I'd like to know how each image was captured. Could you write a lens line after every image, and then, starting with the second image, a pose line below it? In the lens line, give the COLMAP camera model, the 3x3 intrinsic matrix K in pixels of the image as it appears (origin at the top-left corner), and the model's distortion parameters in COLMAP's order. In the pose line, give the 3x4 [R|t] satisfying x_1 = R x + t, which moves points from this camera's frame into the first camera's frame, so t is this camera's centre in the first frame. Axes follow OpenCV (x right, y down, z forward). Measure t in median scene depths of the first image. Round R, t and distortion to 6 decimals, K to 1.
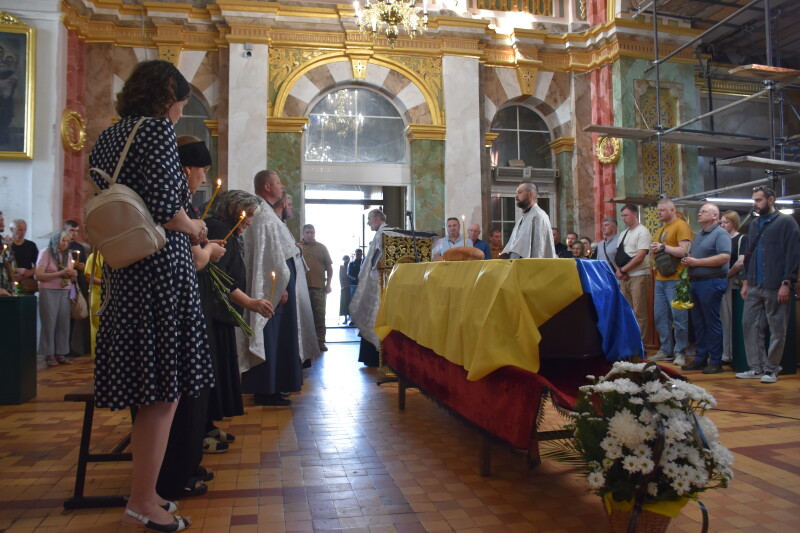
lens RADIAL K [[623.5, 0, 398.9], [0, 623.5, 264.6], [0, 0, 1]] dist [-0.060160, 0.008049]
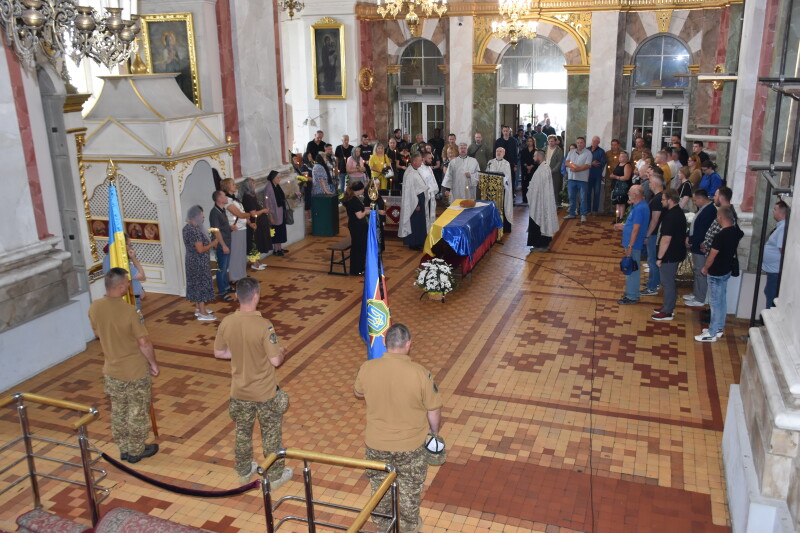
lens RADIAL K [[720.0, 0, 401.0], [0, 720.0, 267.5], [0, 0, 1]] dist [-0.000952, -0.003106]
pose [[0.859143, 0.135756, -0.493401, 0.605670], [0.025124, 0.951818, 0.305634, -0.307322], [0.511119, -0.274979, 0.814337, -0.735752]]
